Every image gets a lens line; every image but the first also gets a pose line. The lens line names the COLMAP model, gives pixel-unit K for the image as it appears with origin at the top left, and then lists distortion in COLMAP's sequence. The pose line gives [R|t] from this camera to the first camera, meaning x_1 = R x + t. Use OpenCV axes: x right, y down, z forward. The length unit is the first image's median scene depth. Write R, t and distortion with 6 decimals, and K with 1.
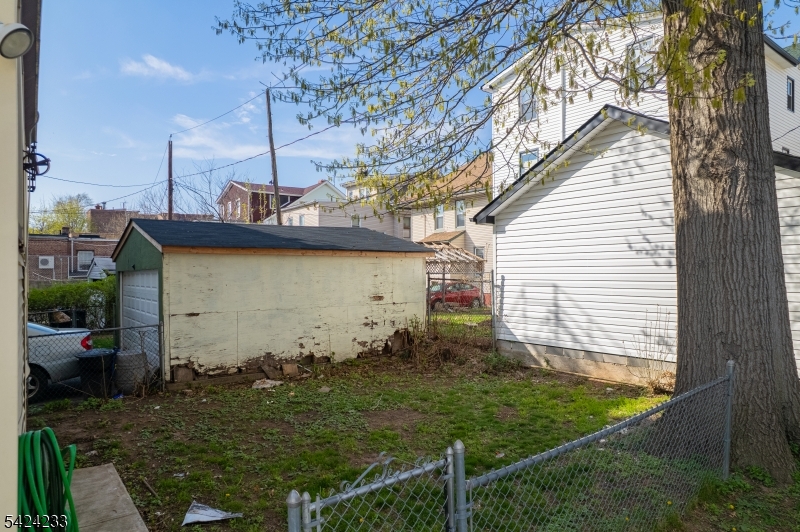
lens RADIAL K [[509.8, 0, 397.0], [0, 509.8, 267.0], [0, 0, 1]] dist [-0.067759, 0.056694]
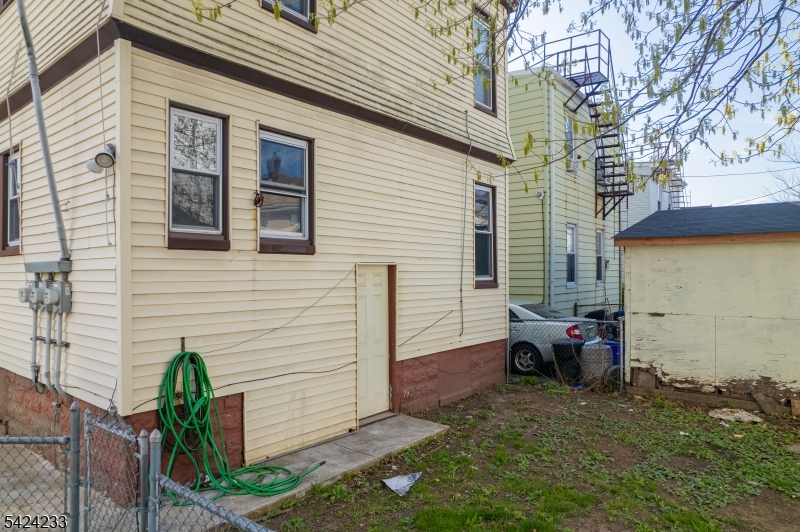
lens RADIAL K [[509.8, 0, 398.2], [0, 509.8, 265.9], [0, 0, 1]] dist [-0.067759, 0.056694]
pose [[0.260095, -0.006532, -0.965561, 0.332587], [0.010057, 0.999941, -0.004055, 0.007847], [0.965531, -0.008656, 0.260146, 0.335063]]
